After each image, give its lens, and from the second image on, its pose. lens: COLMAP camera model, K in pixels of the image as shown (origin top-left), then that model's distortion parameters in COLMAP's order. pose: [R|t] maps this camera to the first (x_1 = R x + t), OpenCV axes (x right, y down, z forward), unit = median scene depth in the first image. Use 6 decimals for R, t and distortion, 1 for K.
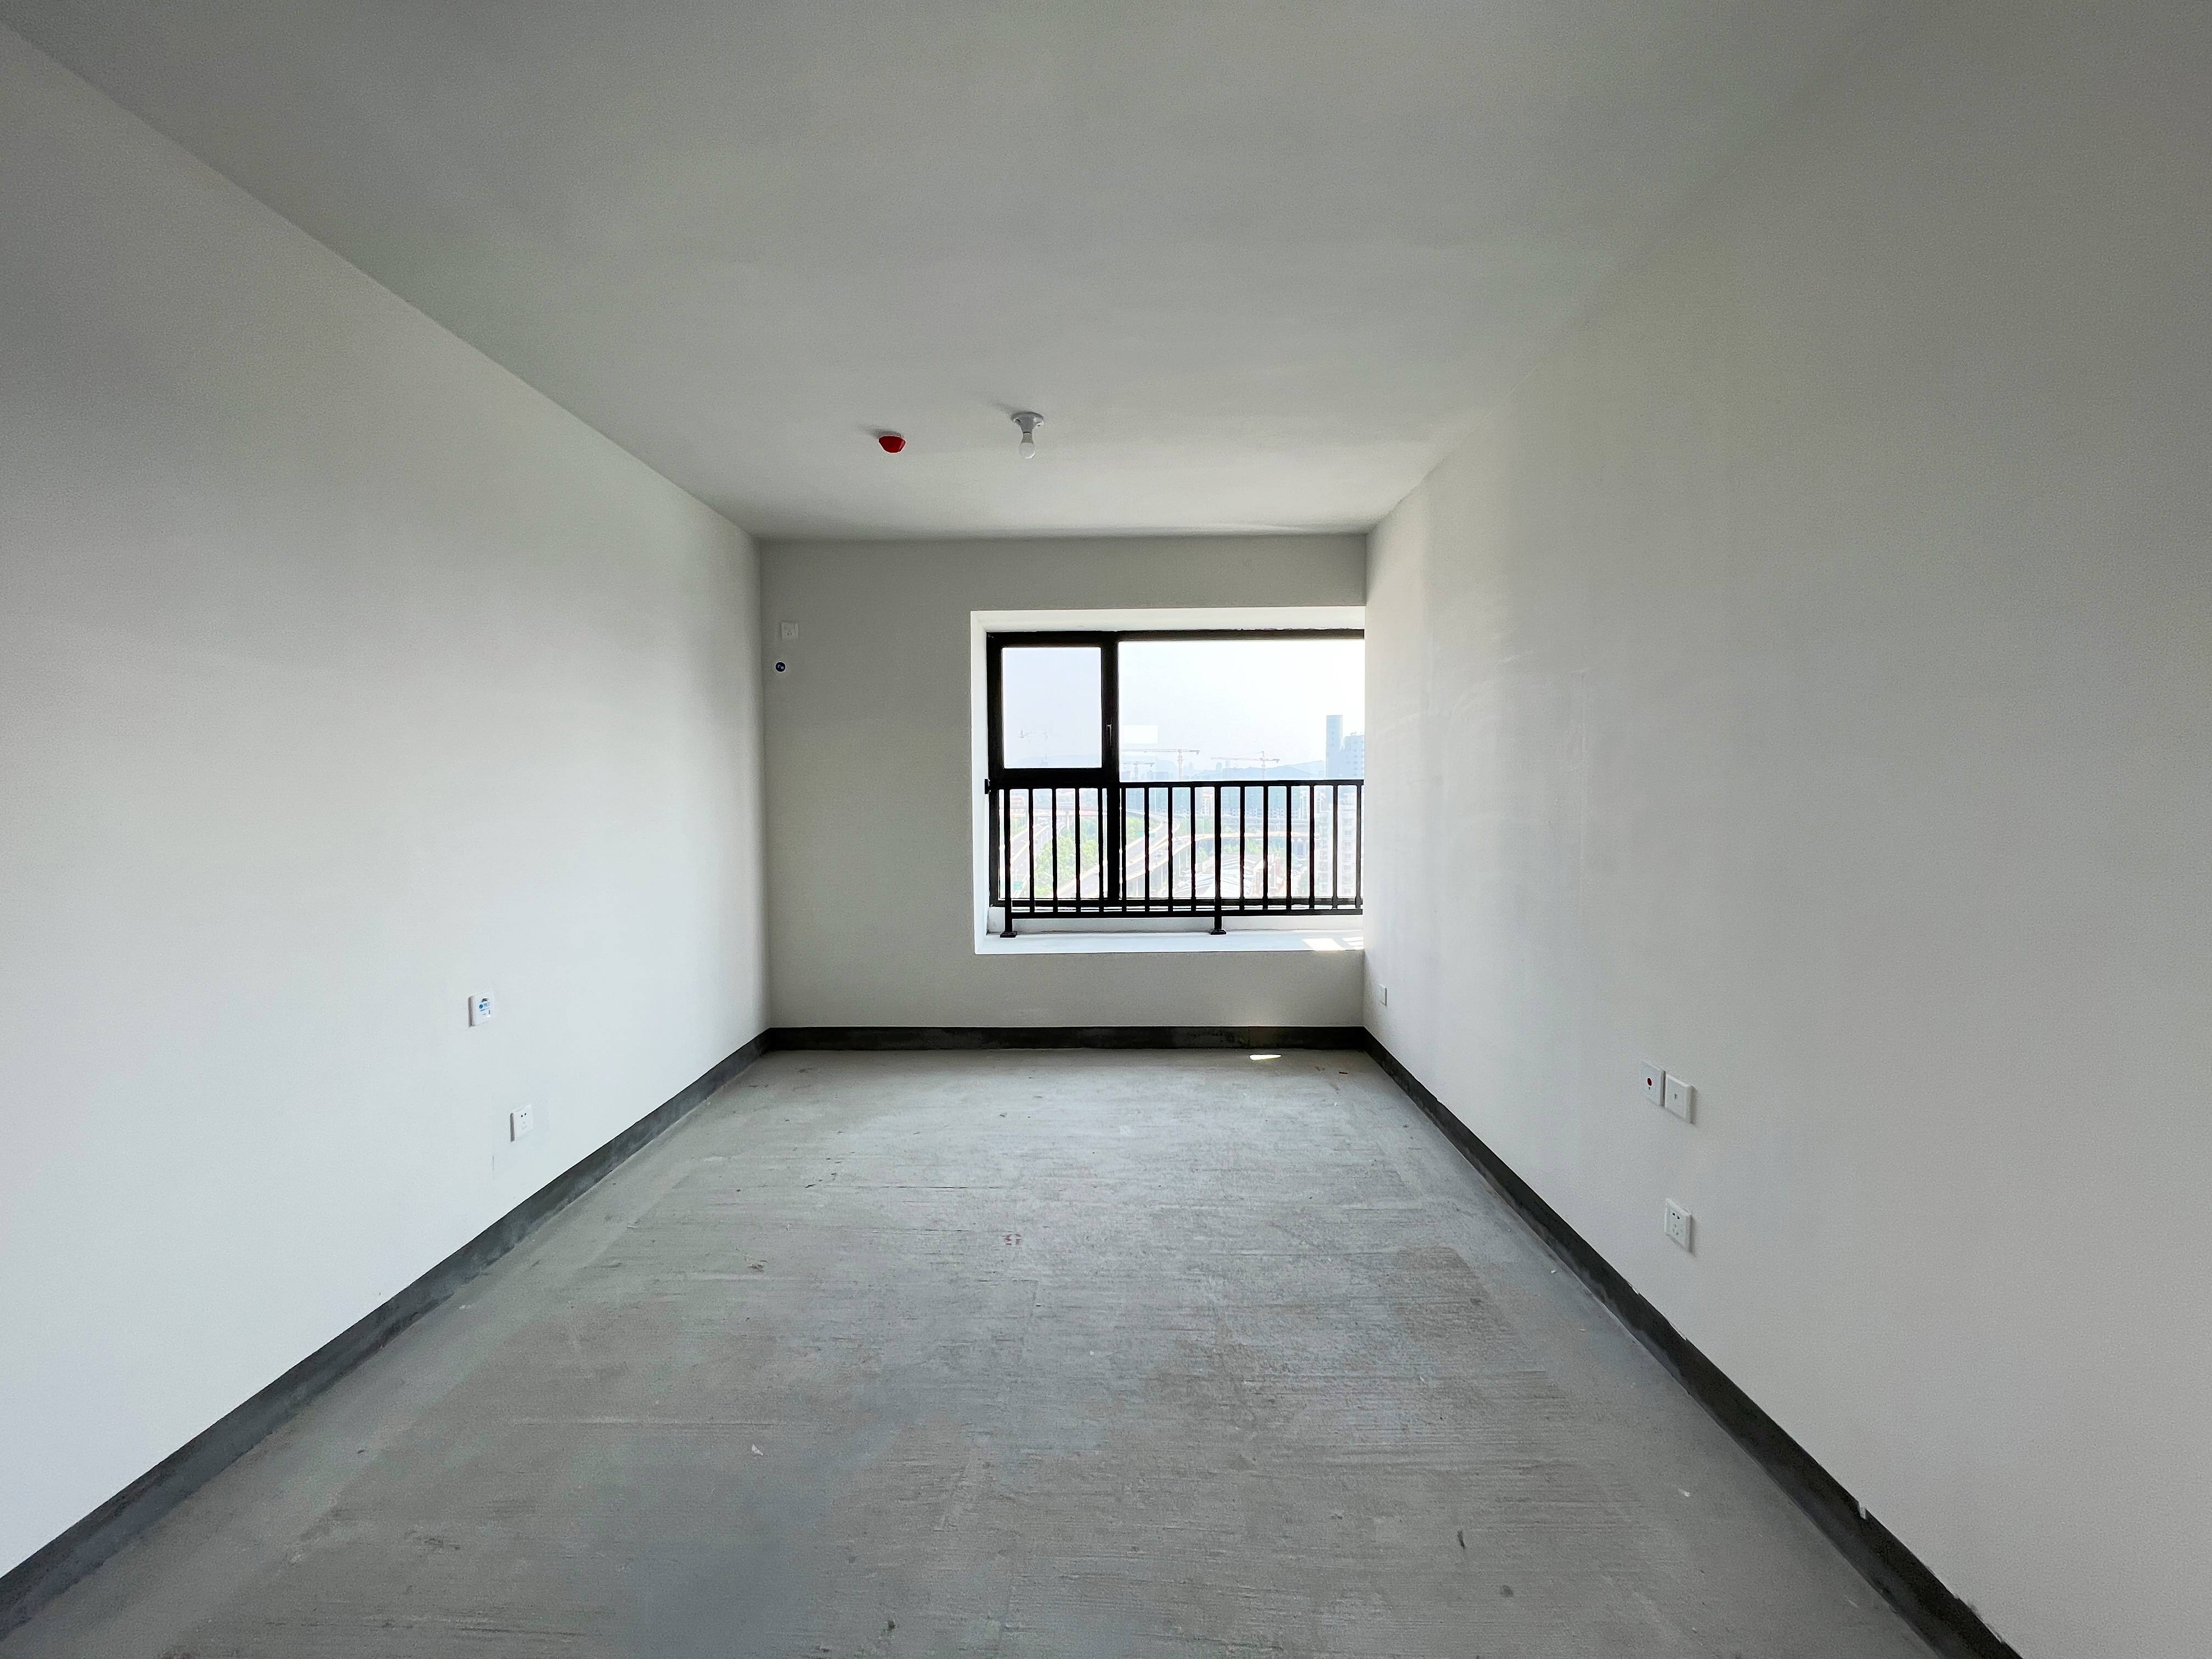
lens RADIAL K [[885.3, 0, 1106.0], [0, 885.3, 829.5], [0, 0, 1]] dist [-0.000071, -0.000088]
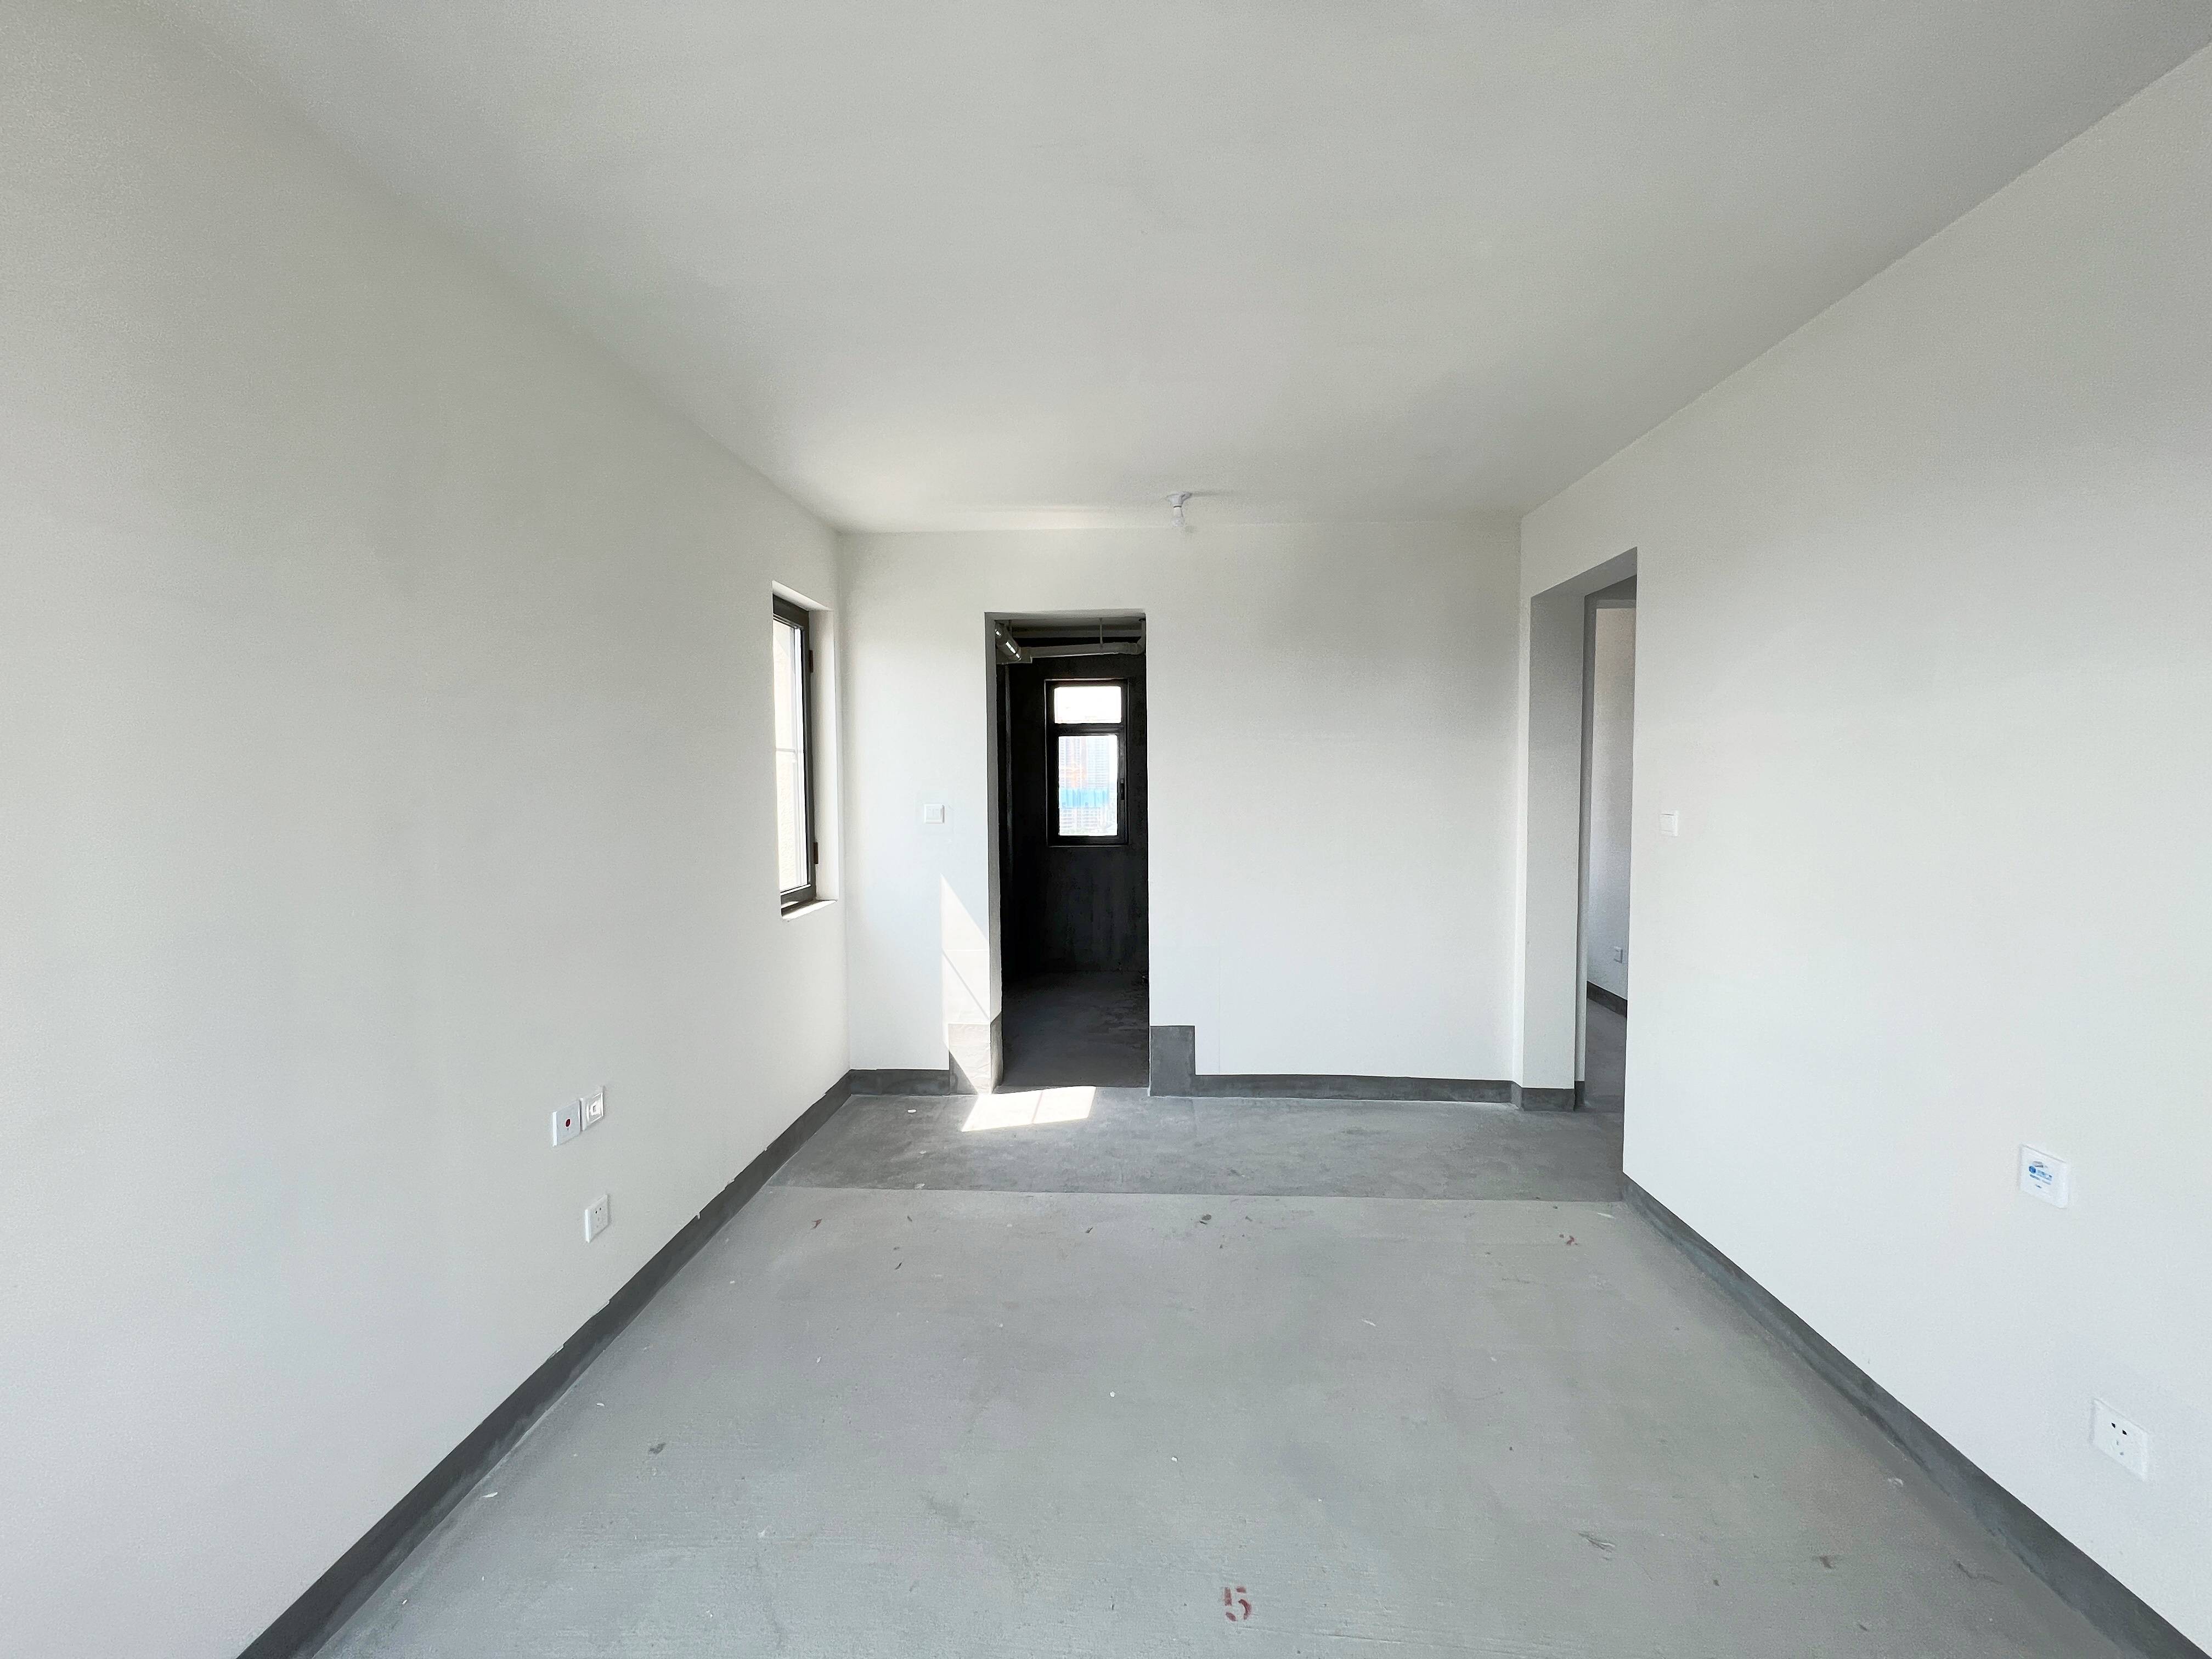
lens RADIAL K [[885.3, 0, 1106.0], [0, 885.3, 829.5], [0, 0, 1]] dist [-0.000071, -0.000088]
pose [[-0.998647, 0.012770, 0.050413, -0.072946], [0.018339, 0.993585, 0.111594, -0.166229], [-0.048664, 0.112367, -0.992474, 2.036607]]
